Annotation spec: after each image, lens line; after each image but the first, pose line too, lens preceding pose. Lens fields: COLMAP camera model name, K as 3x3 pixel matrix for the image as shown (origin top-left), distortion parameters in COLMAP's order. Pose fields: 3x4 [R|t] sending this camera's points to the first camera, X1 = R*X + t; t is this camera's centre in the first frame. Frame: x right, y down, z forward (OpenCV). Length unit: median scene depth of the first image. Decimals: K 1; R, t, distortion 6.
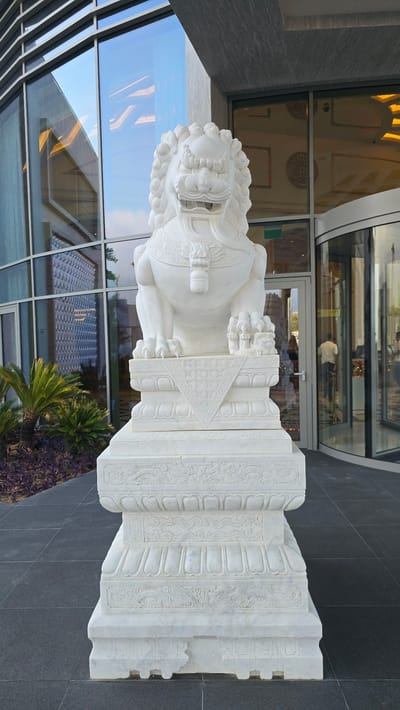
lens RADIAL K [[474.5, 0, 200.0], [0, 474.5, 355.0], [0, 0, 1]] dist [0.038408, -0.000506]
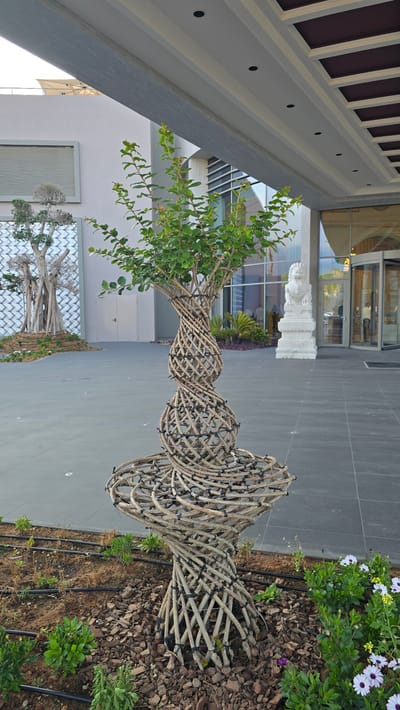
lens RADIAL K [[474.5, 0, 200.0], [0, 474.5, 355.0], [0, 0, 1]] dist [0.038408, -0.000506]
pose [[0.958277, 0.043224, -0.282555, 0.520899], [-0.025058, 0.997398, 0.067594, 0.240550], [0.284741, -0.057693, 0.956867, -4.789119]]
